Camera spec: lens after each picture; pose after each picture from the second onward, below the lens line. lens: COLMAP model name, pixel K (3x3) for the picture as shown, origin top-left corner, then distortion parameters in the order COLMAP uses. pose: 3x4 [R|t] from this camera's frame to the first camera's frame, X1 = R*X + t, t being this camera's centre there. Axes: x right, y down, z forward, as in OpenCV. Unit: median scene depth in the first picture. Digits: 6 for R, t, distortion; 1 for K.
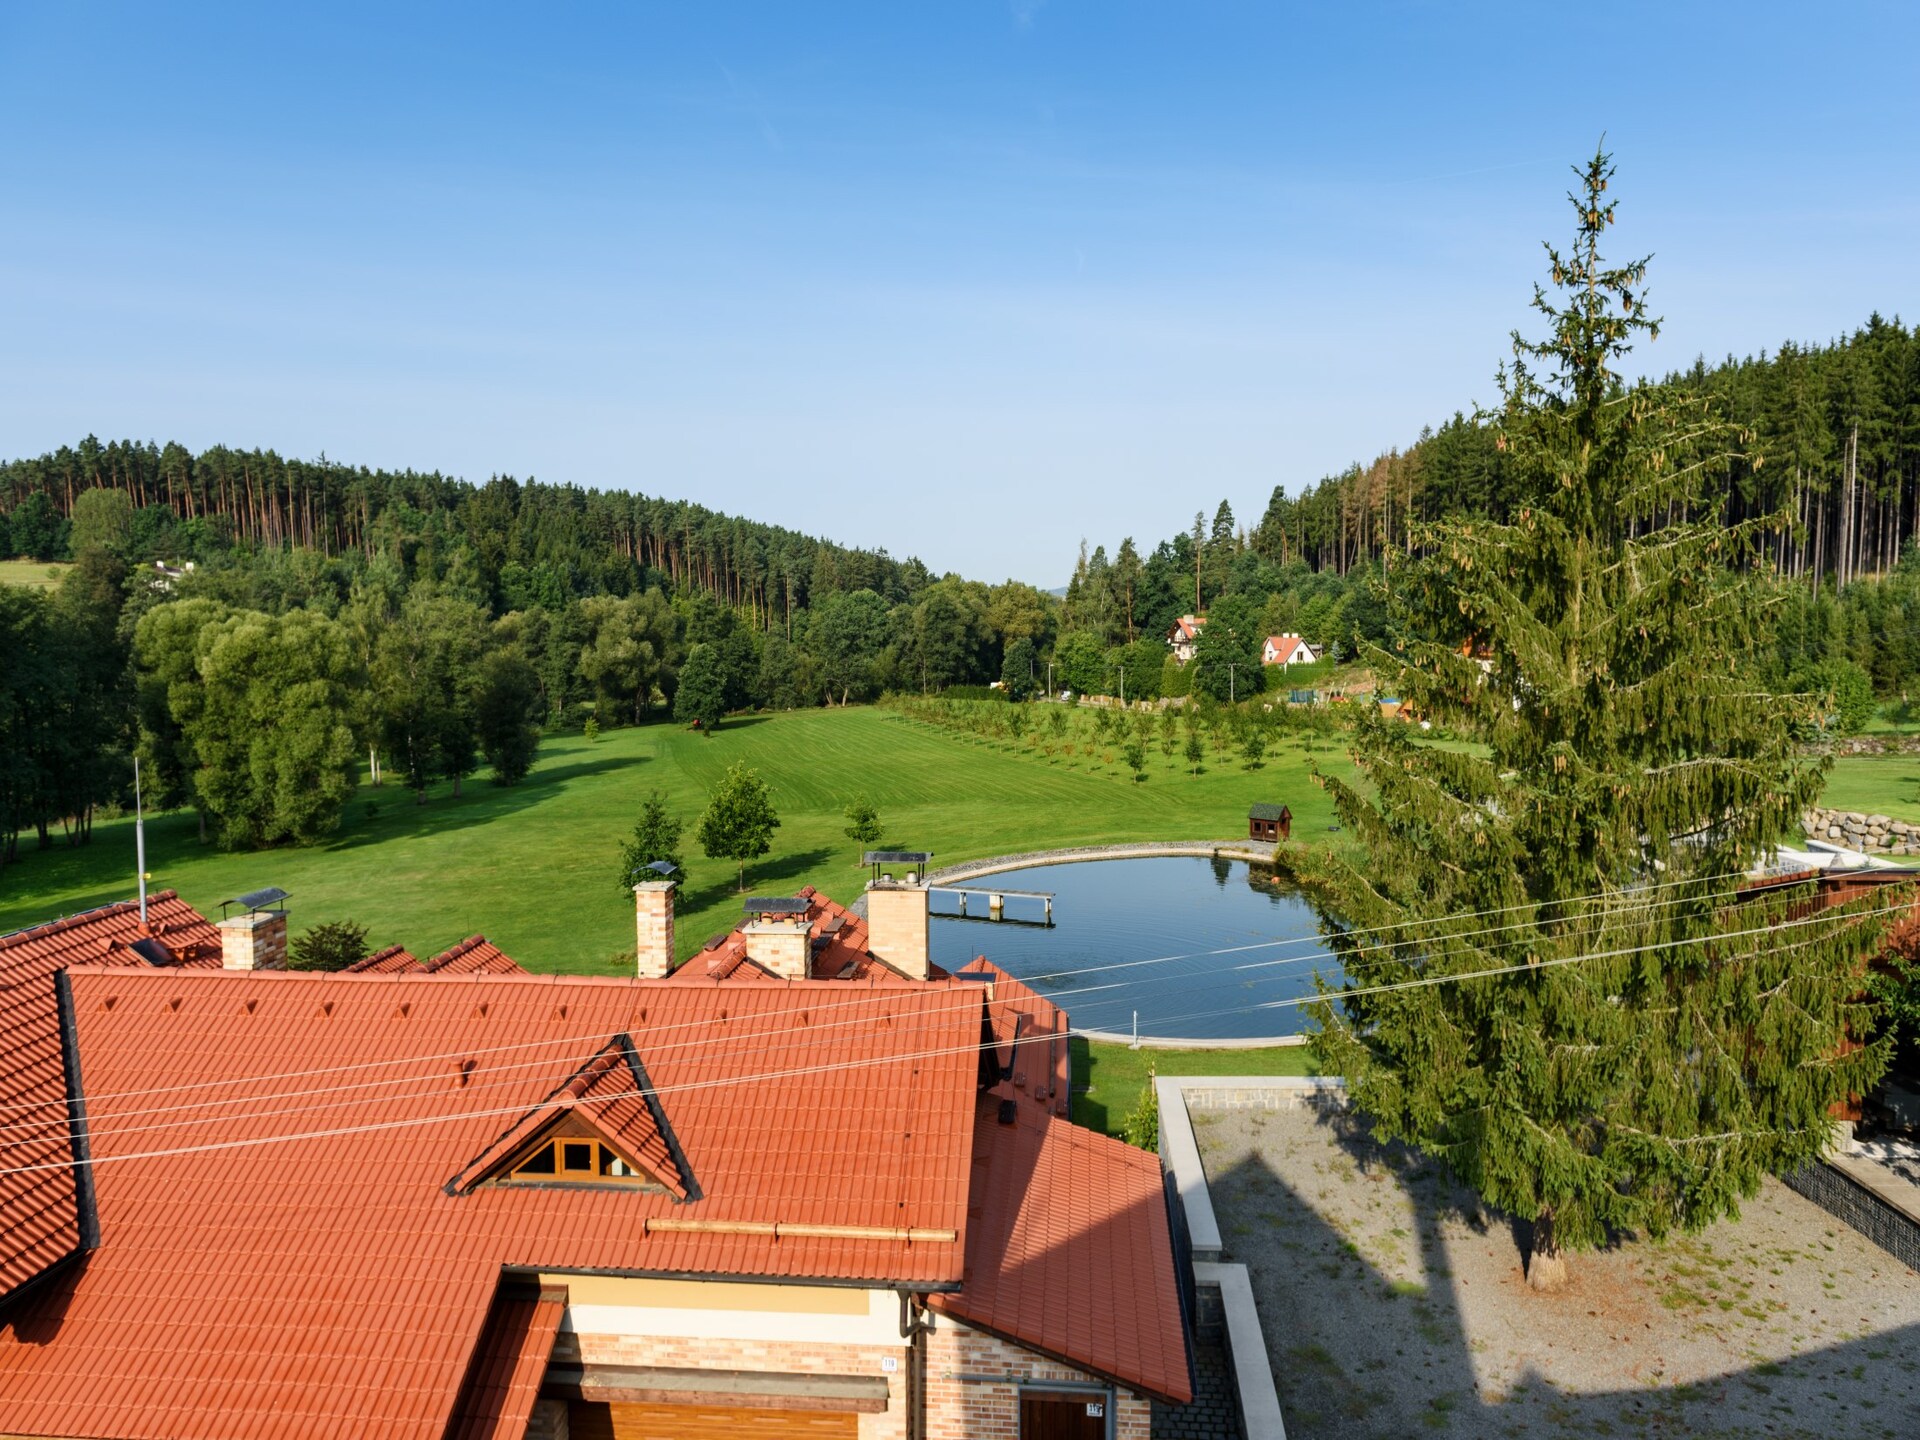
lens RADIAL K [[1237.6, 0, 960.0], [0, 1237.6, 720.0], [0, 0, 1]] dist [0.020390, -0.004421]
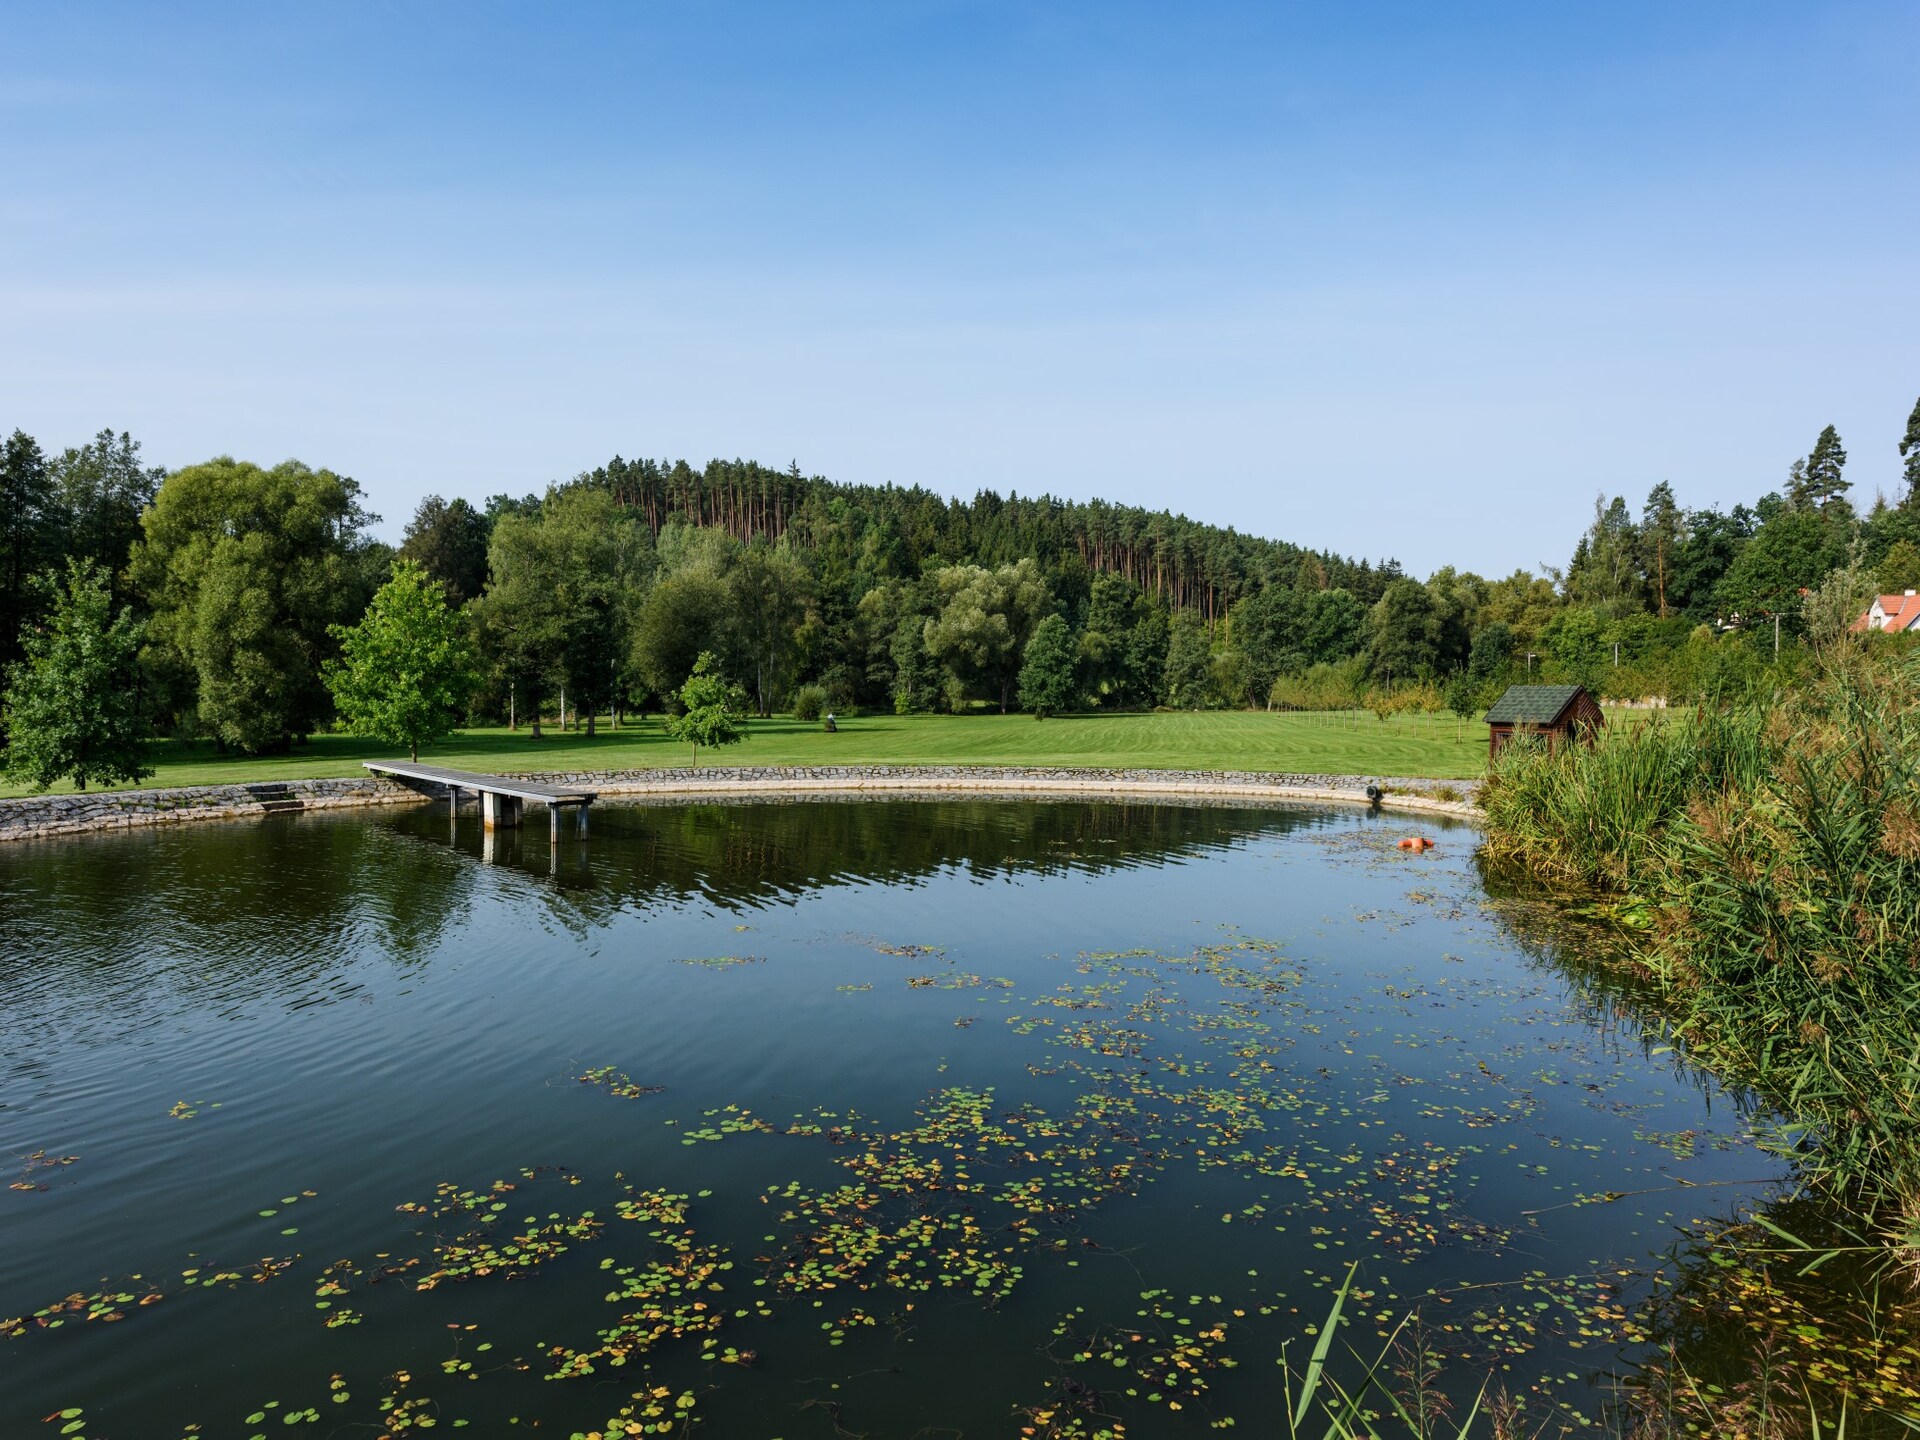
lens RADIAL K [[1237.6, 0, 960.0], [0, 1237.6, 720.0], [0, 0, 1]] dist [0.020390, -0.004421]
pose [[0.905542, 0.031872, -0.423057, 0.074557], [-0.048045, 0.998463, -0.027616, 0.029449], [0.421527, 0.045333, 0.905682, 0.170879]]
